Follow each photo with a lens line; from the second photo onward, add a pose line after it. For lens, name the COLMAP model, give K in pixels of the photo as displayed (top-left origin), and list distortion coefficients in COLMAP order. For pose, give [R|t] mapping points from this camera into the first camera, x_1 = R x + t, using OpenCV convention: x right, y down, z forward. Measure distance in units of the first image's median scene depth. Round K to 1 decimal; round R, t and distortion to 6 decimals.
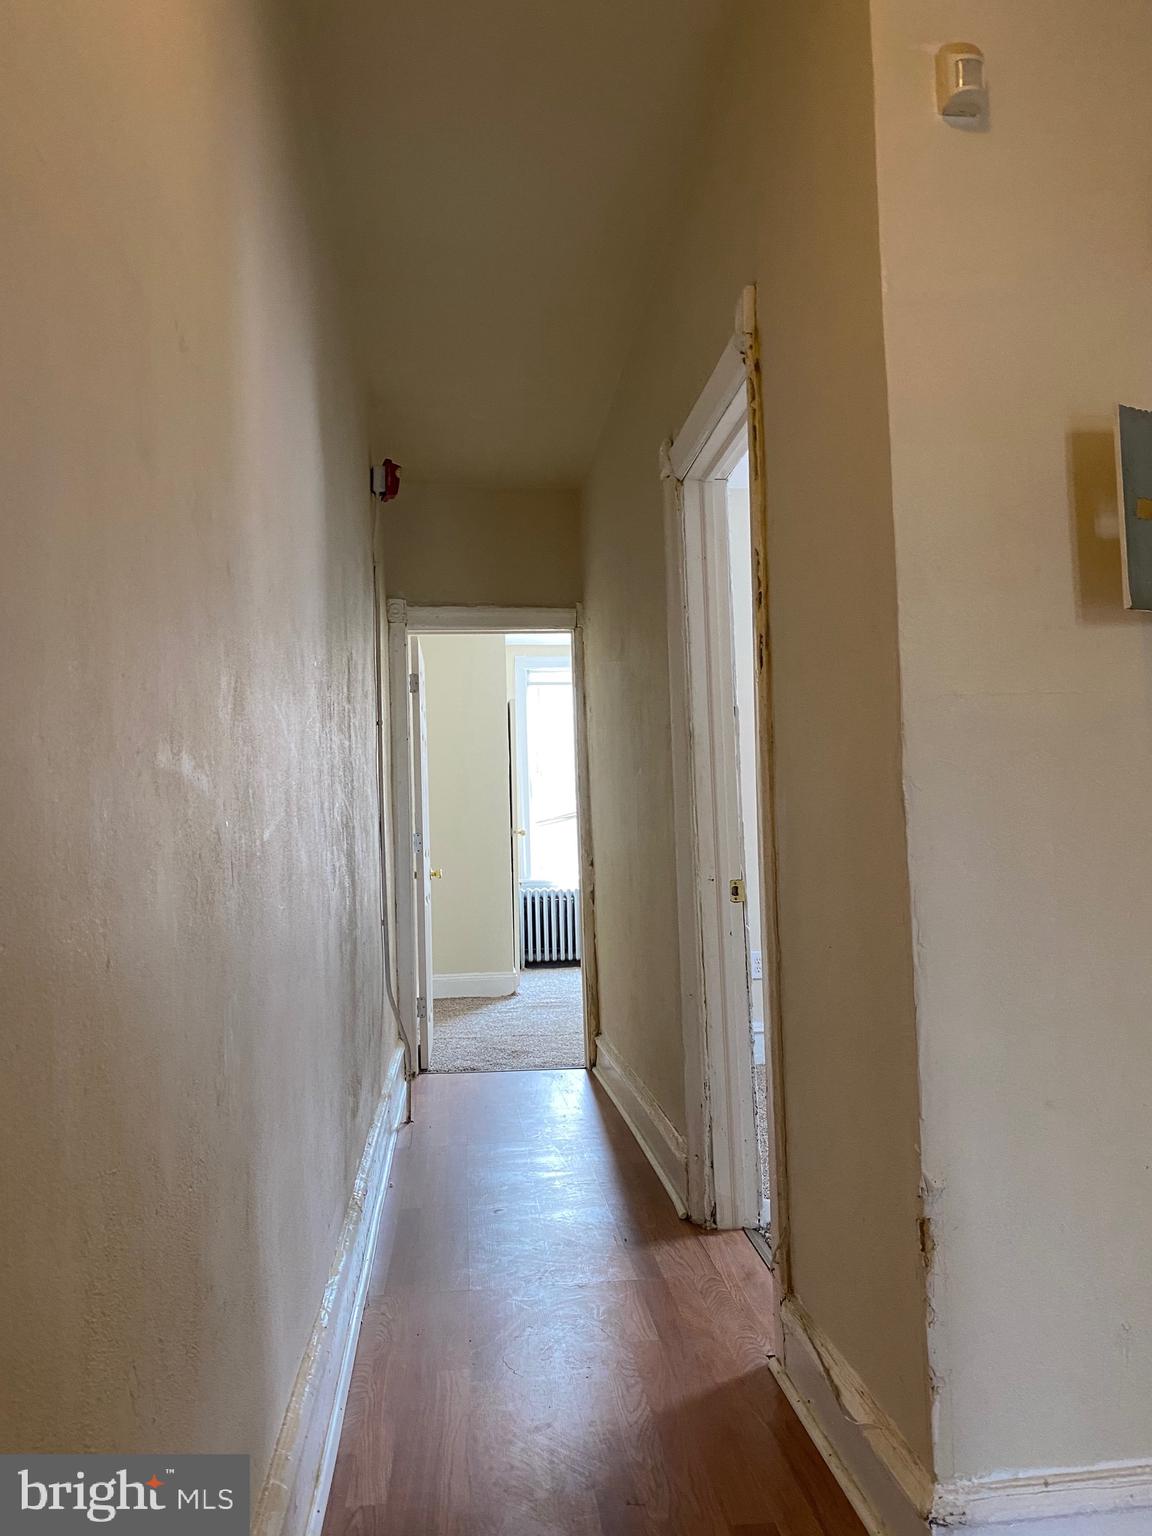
lens RADIAL K [[1172.3, 0, 580.5], [0, 1172.3, 770.1], [0, 0, 1]] dist [0.050249, -0.067916]
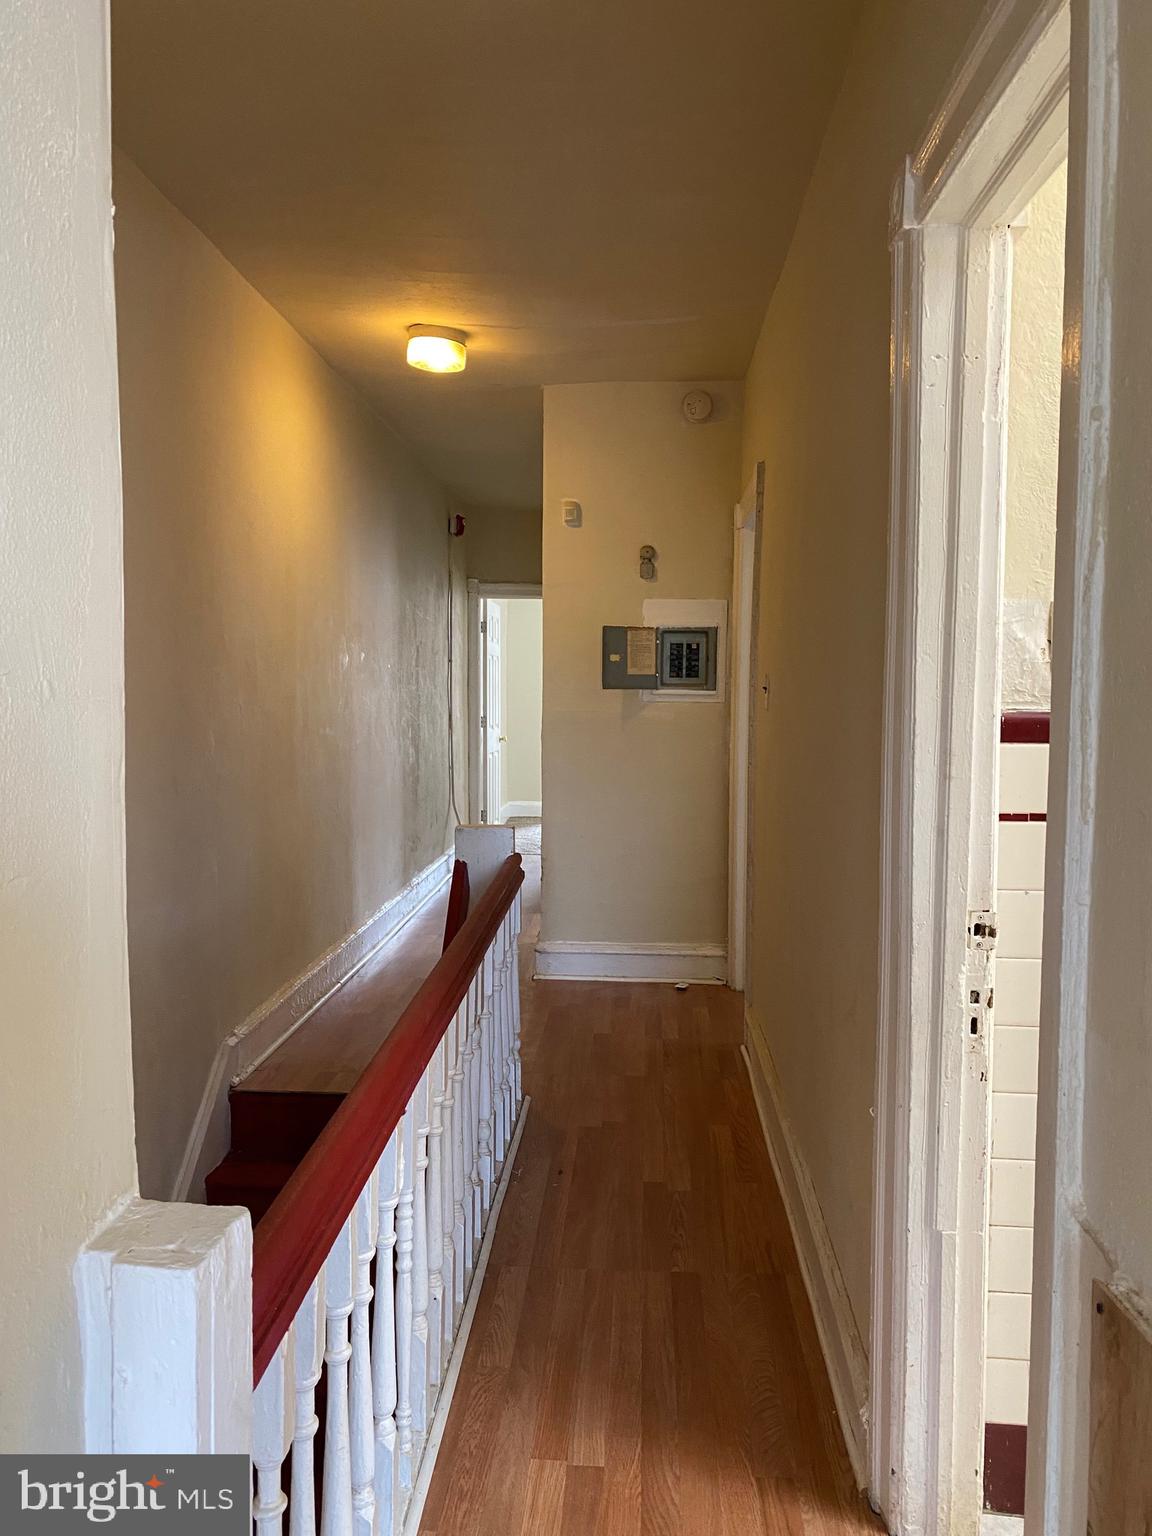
lens RADIAL K [[1172.3, 0, 580.5], [0, 1172.3, 770.1], [0, 0, 1]] dist [0.050249, -0.067916]
pose [[0.986656, 0.050660, -0.154739, 0.361322], [-0.029889, 0.990569, 0.133717, -0.136566], [0.160053, -0.127307, 0.978865, -0.888203]]
